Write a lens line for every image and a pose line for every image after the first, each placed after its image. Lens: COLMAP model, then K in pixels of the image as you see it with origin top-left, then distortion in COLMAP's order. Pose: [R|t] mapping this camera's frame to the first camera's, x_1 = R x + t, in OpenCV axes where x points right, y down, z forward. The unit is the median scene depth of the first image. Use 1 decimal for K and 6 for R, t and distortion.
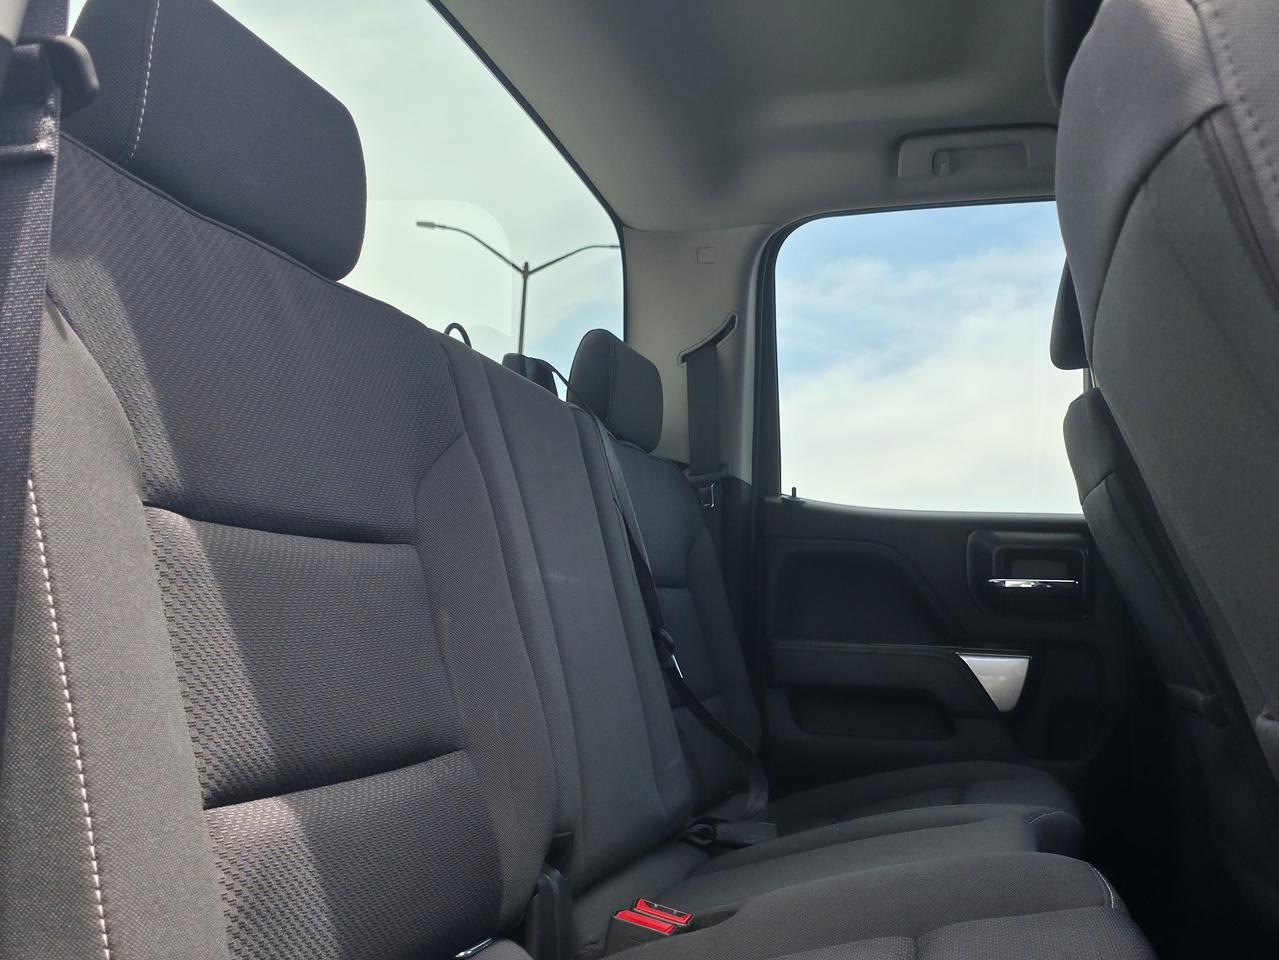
lens RADIAL K [[1341.9, 0, 639.5], [0, 1341.9, 480.0], [0, 0, 1]] dist [0.120185, -0.242574]
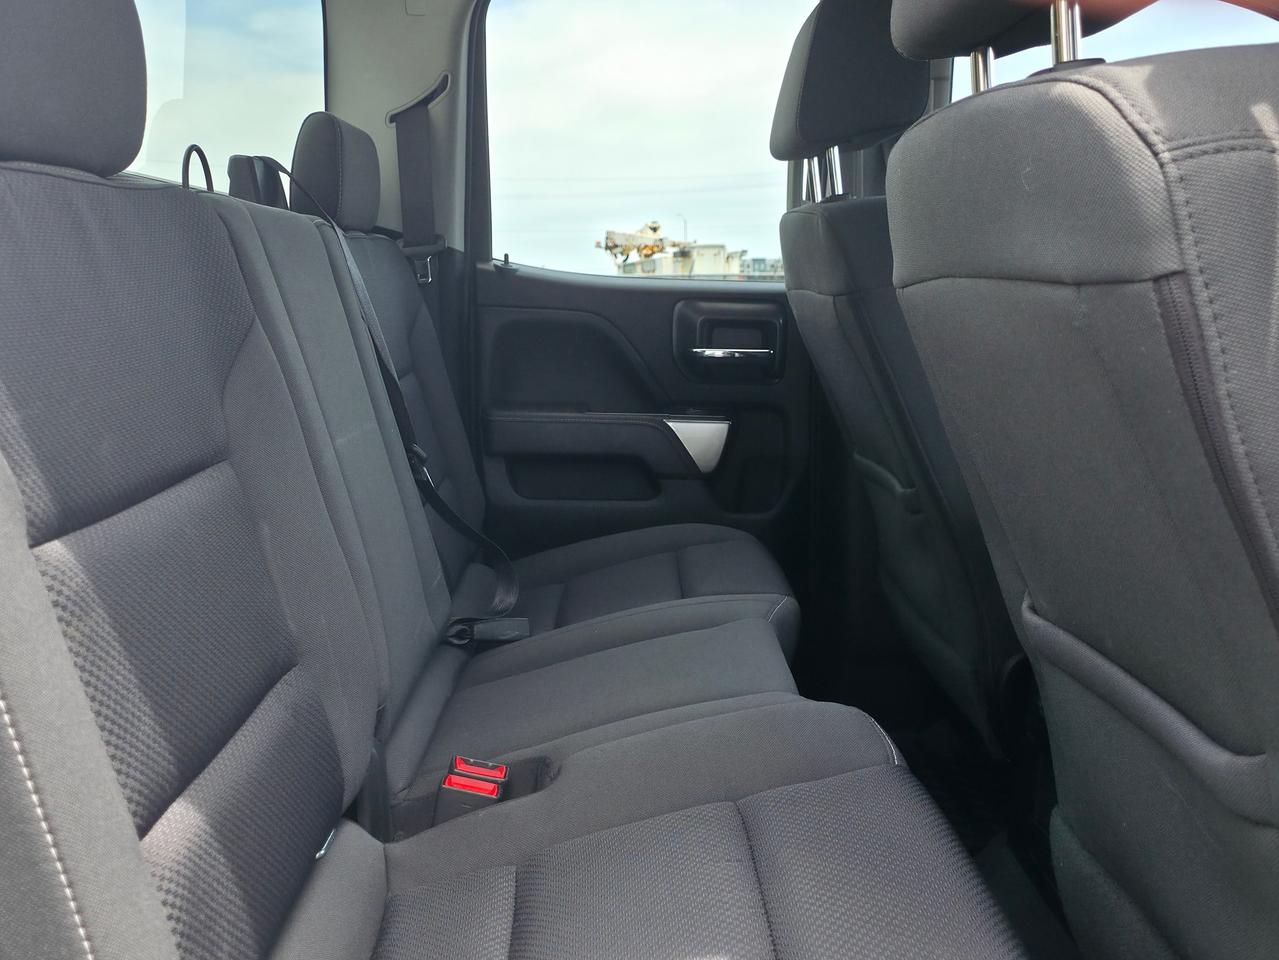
lens RADIAL K [[1346.4, 0, 639.5], [0, 1346.4, 457.0], [0, 0, 1]] dist [0.127630, -0.210353]
pose [[0.958620, -0.047961, 0.280619, -0.084204], [-0.023048, 0.969396, 0.244417, -0.103558], [-0.283753, -0.240771, 0.928178, 0.013409]]
